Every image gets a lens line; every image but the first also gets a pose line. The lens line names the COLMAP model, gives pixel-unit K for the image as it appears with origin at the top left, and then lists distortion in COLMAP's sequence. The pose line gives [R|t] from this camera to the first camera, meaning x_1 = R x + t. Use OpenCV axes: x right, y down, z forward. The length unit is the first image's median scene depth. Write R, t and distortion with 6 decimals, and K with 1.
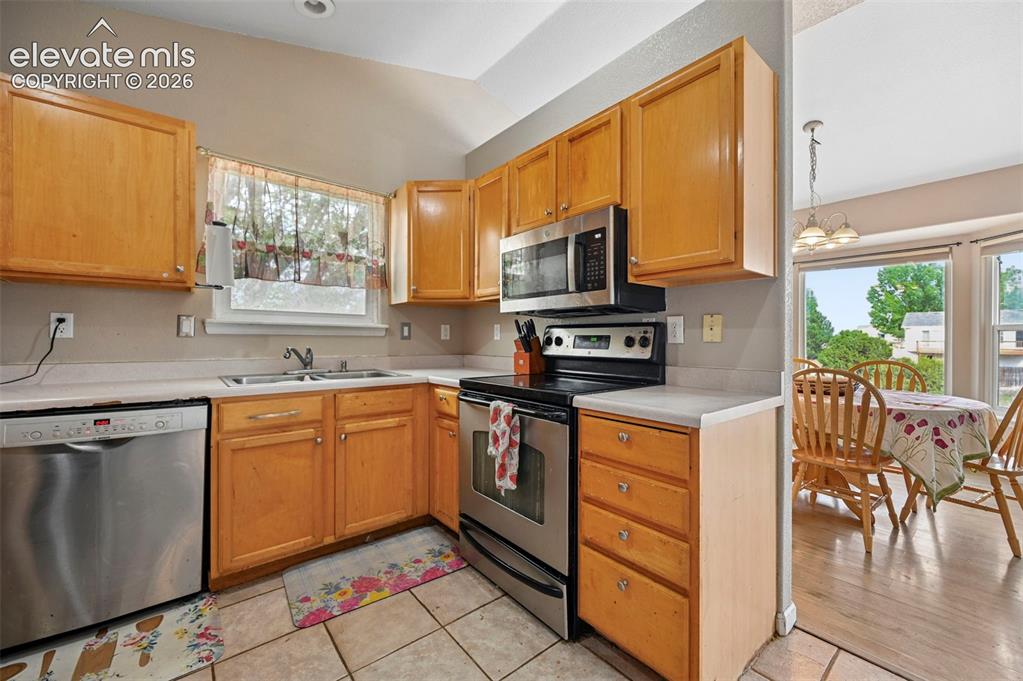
lens RADIAL K [[405.3, 0, 515.3], [0, 405.3, 338.9], [0, 0, 1]] dist [0.002085, 0.000318]
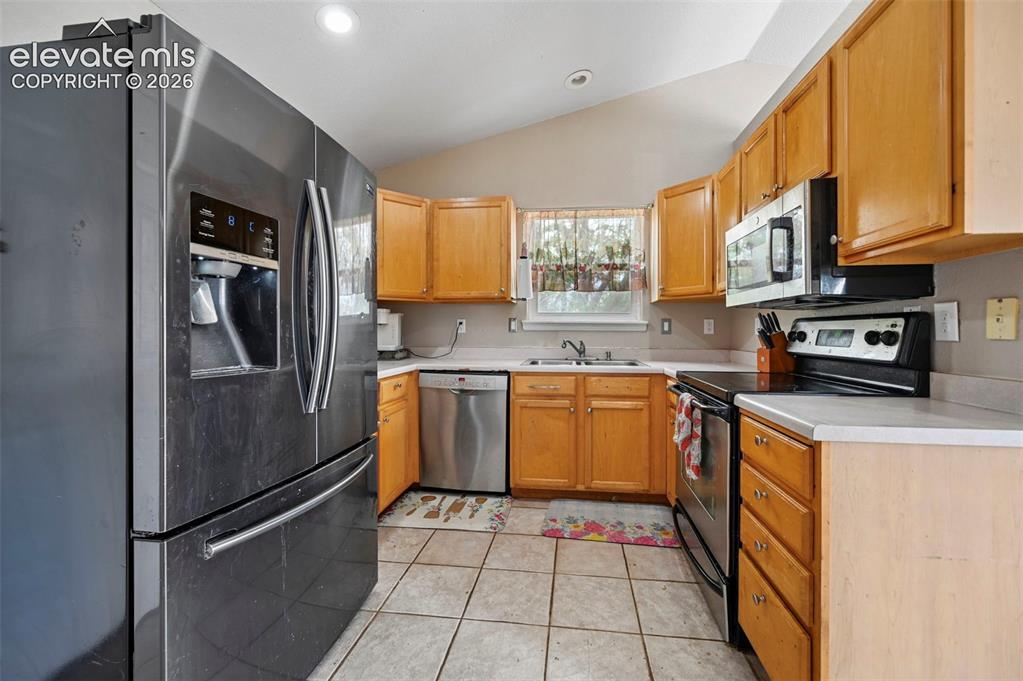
lens RADIAL K [[400.5, 0, 525.9], [0, 400.5, 331.2], [0, 0, 1]] dist [0.000135, 0.000002]
pose [[0.684389, -0.003065, -0.729110, 0.392461], [0.001425, 0.999995, -0.002866, -0.005032], [0.729116, 0.000922, 0.684390, -0.013159]]
